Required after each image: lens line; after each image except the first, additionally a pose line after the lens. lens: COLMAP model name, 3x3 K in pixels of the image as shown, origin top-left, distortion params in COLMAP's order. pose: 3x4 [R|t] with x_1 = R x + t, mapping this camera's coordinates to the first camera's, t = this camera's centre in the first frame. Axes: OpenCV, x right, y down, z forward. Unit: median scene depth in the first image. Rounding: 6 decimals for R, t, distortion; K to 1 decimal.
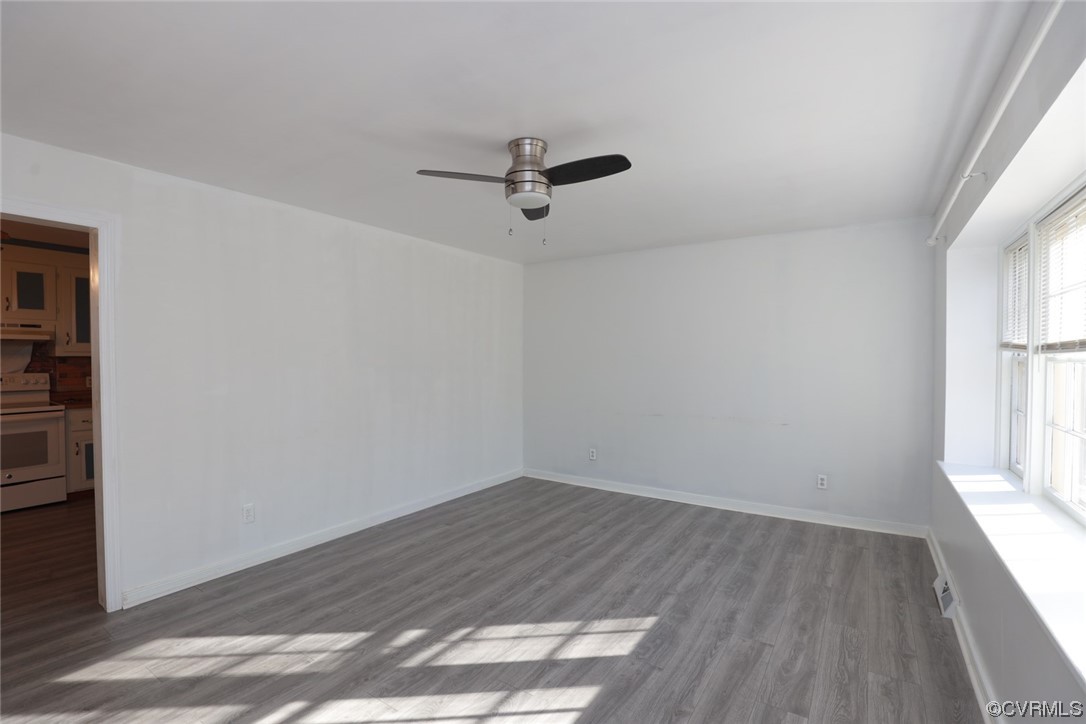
lens RADIAL K [[502.2, 0, 542.2], [0, 502.2, 363.7], [0, 0, 1]] dist [-0.023781, -0.000254]
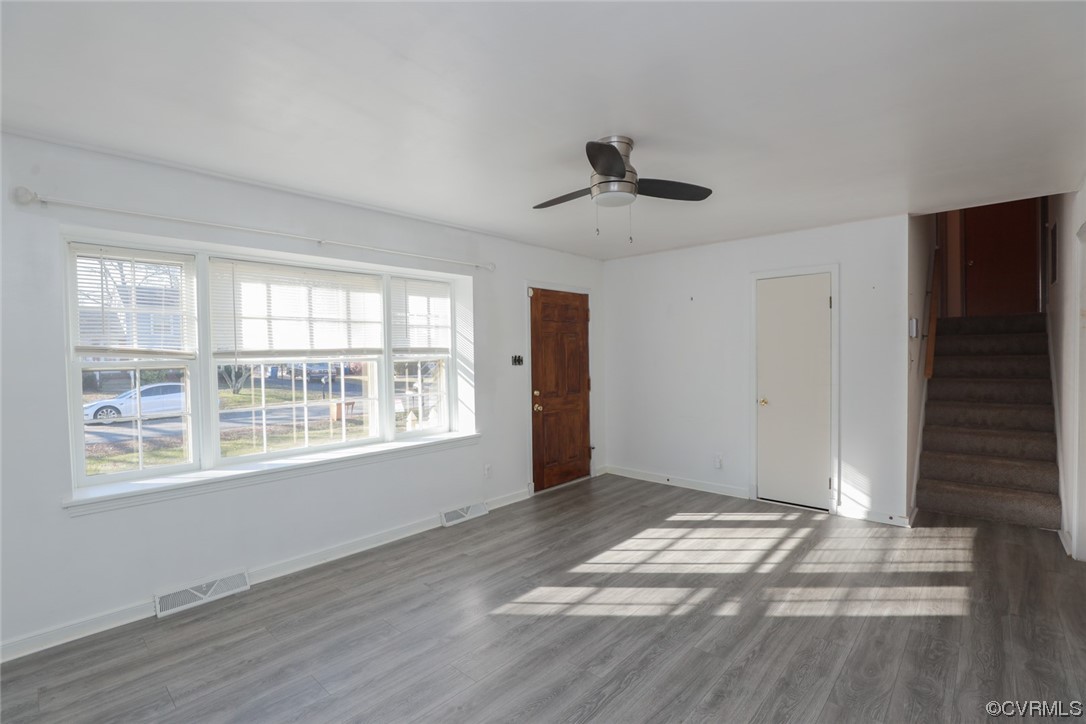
lens RADIAL K [[502.2, 0, 542.2], [0, 502.2, 363.7], [0, 0, 1]] dist [-0.023781, -0.000254]
pose [[-0.987847, 0.011514, 0.155002, -0.036851], [0.016112, 0.999466, 0.028439, -0.026866], [-0.154592, 0.030590, -0.987505, 1.971627]]
